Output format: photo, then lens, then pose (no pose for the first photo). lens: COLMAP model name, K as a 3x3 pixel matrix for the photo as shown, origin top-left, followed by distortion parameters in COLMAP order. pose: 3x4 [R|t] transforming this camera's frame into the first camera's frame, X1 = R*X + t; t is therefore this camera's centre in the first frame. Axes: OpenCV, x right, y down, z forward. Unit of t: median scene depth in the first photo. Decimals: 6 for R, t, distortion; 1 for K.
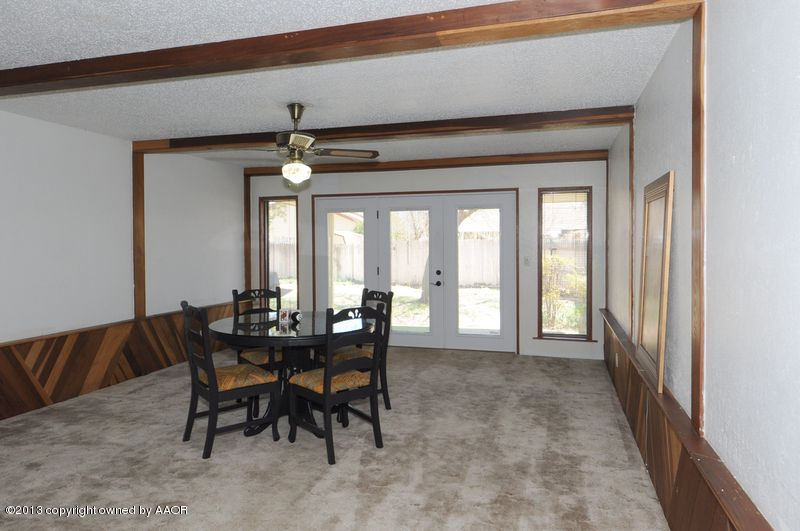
lens RADIAL K [[486.9, 0, 400.0], [0, 486.9, 265.5], [0, 0, 1]] dist [-0.002314, -0.000643]
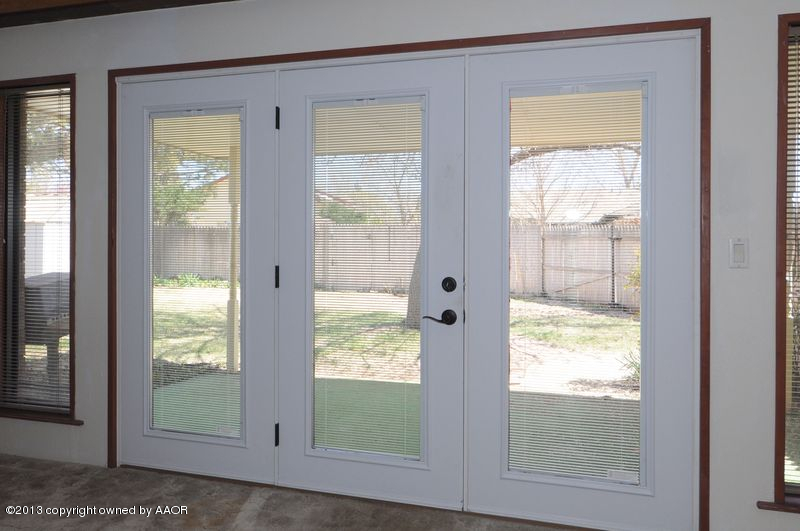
lens RADIAL K [[590.0, 0, 400.0], [0, 590.0, 265.5], [0, 0, 1]] dist [-0.002391, -0.000756]
pose [[0.999640, 0.010812, 0.024565, 0.031916], [-0.010974, 0.999919, 0.006477, -0.001064], [-0.024493, -0.006744, 0.999677, 0.542569]]
